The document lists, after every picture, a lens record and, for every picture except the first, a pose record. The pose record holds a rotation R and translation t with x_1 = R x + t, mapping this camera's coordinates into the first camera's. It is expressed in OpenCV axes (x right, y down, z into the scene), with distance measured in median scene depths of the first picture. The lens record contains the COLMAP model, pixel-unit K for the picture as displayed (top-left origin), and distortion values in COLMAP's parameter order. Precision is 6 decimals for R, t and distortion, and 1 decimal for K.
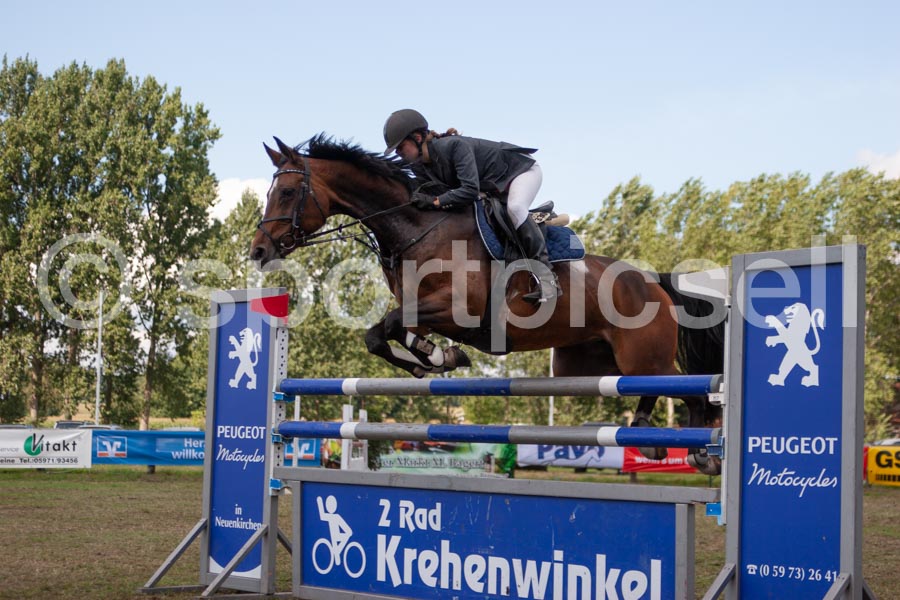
lens RADIAL K [[2007.7, 0, 453.1], [0, 2007.7, 312.0], [0, 0, 1]] dist [0.063586, -0.077130]
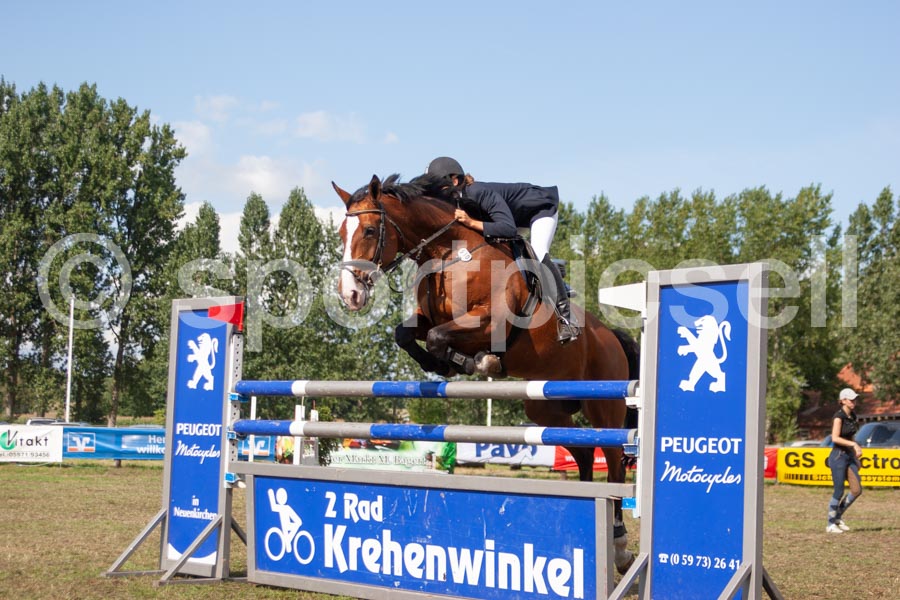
lens RADIAL K [[1860.2, 0, 450.7], [0, 1860.2, 317.4], [0, 0, 1]] dist [0.015616, 0.113174]
pose [[0.999587, 0.009918, 0.026962, 0.003085], [-0.009870, 0.999949, -0.001900, -0.000253], [-0.026979, 0.001633, 0.999635, -0.009254]]
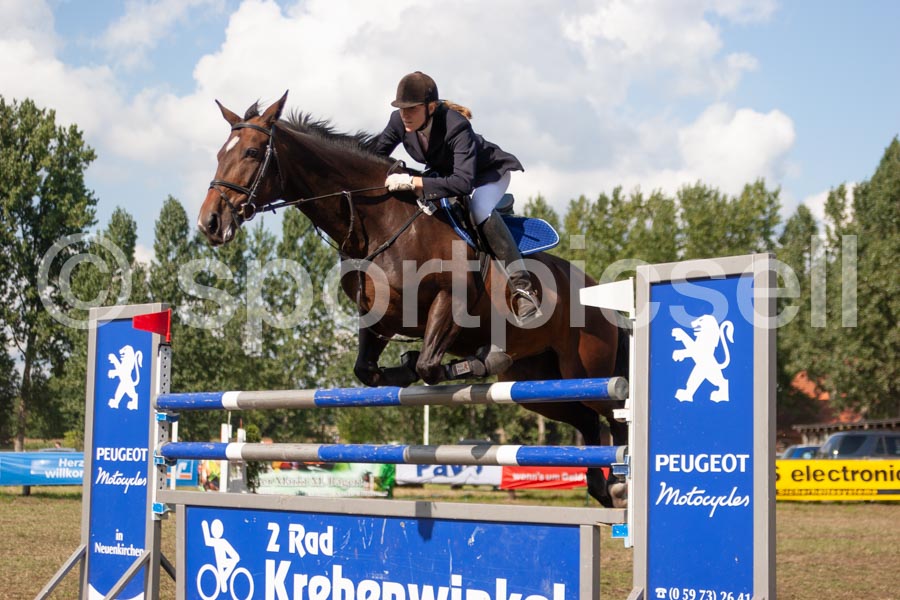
lens RADIAL K [[1971.9, 0, 450.0], [0, 1971.9, 300.0], [0, 0, 1]] dist [0.033585, 0.039499]
pose [[0.998028, -0.004628, 0.062606, -0.008002], [0.005630, 0.999859, -0.015828, 0.001873], [-0.062524, 0.016149, 0.997913, 0.049352]]
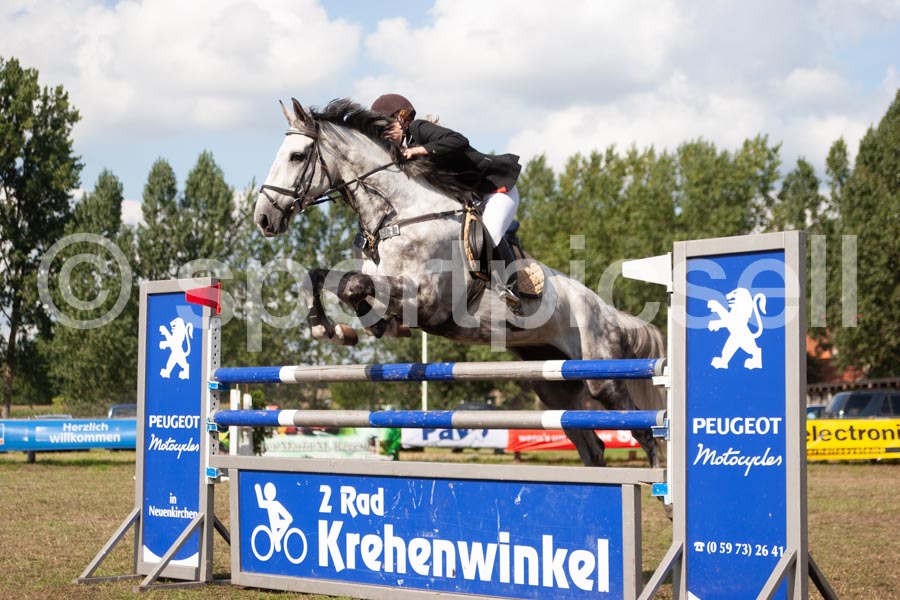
lens RADIAL K [[2020.4, 0, 450.0], [0, 2020.4, 300.0], [0, 0, 1]] dist [0.048160, 0.175235]
pose [[0.997629, -0.014487, 0.067275, -0.036887], [0.014220, 0.999889, 0.004455, -0.004060], [-0.067332, -0.003488, 0.997725, -0.022107]]
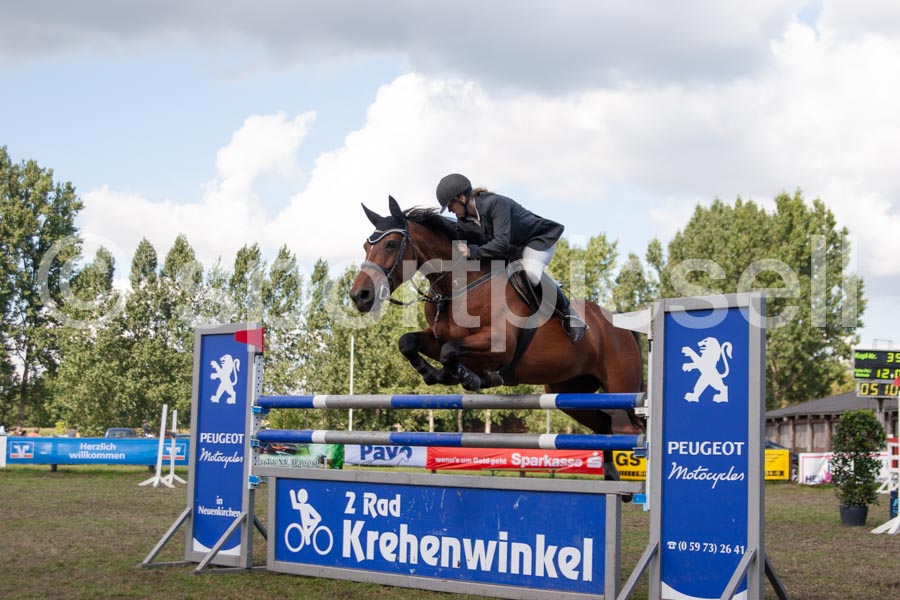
lens RADIAL K [[1536.9, 0, 450.0], [0, 1536.9, 300.0], [0, 0, 1]] dist [-0.020085, -0.036094]
pose [[0.991879, 0.011664, 0.126649, -0.091661], [-0.007780, 0.999485, -0.031117, 0.002627], [-0.126947, 0.029879, 0.991459, 0.034890]]
